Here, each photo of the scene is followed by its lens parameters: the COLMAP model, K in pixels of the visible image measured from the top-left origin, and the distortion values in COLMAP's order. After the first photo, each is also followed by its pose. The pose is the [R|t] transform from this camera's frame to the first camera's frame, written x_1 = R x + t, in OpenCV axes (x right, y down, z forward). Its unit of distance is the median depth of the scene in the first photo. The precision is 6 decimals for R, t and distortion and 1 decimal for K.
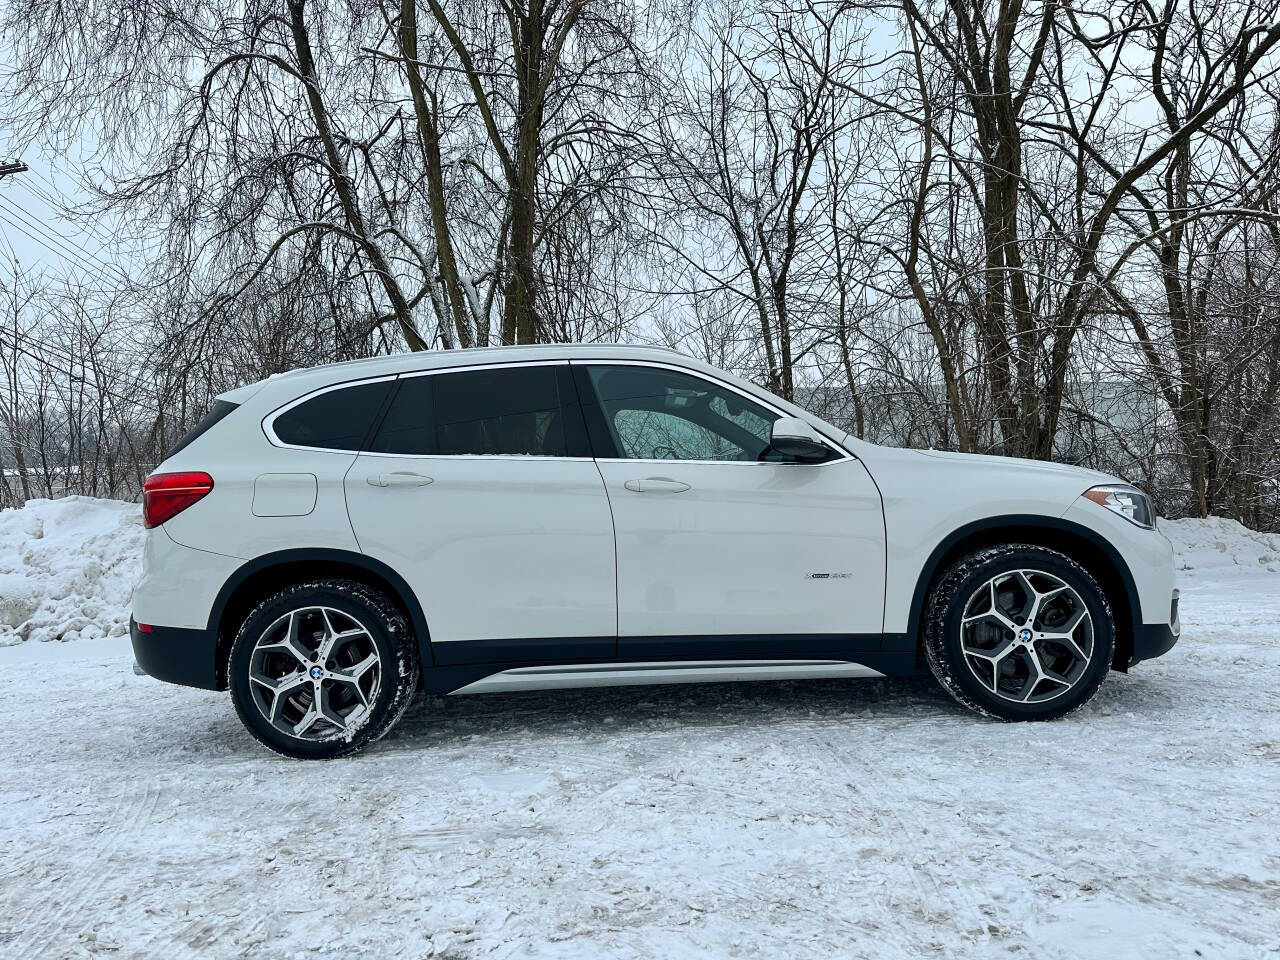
lens RADIAL K [[923.1, 0, 670.4], [0, 923.1, 467.2], [0, 0, 1]] dist [0.018478, -0.022864]
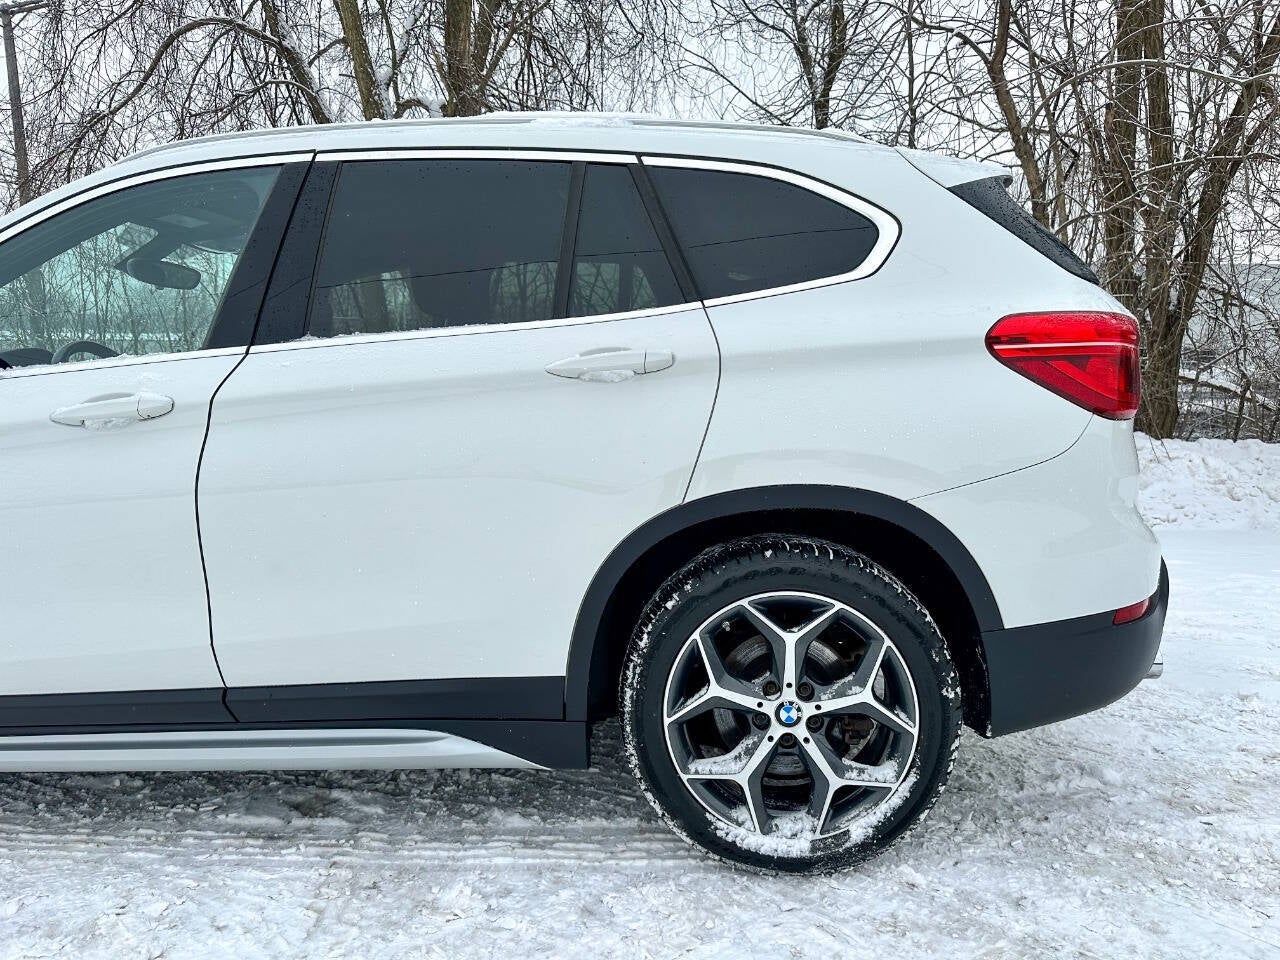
lens RADIAL K [[923.1, 0, 646.7], [0, 923.1, 481.3], [0, 0, 1]] dist [0.018478, -0.022864]
pose [[0.991078, 0.045449, -0.125294, 0.090343], [-0.026561, 0.988557, 0.148490, -0.004462], [0.130609, -0.143837, 0.980945, 0.212626]]
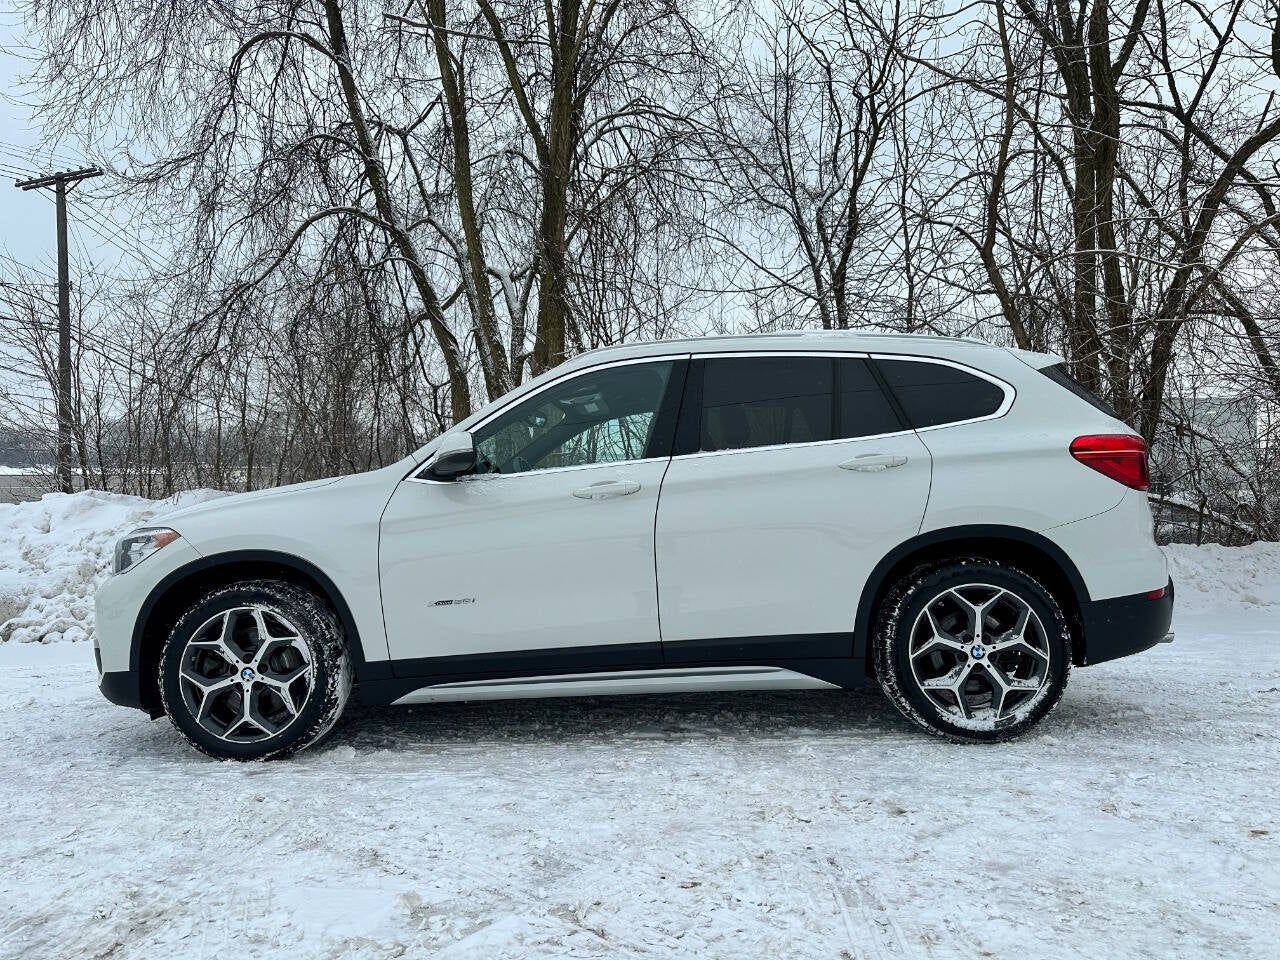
lens RADIAL K [[923.1, 0, 640.6], [0, 923.1, 483.0], [0, 0, 1]] dist [0.018478, -0.022864]
pose [[0.994495, 0.019848, -0.102889, 0.021082], [-0.019148, 0.999786, 0.007783, 0.004468], [0.103021, -0.005770, 0.994662, 0.068176]]
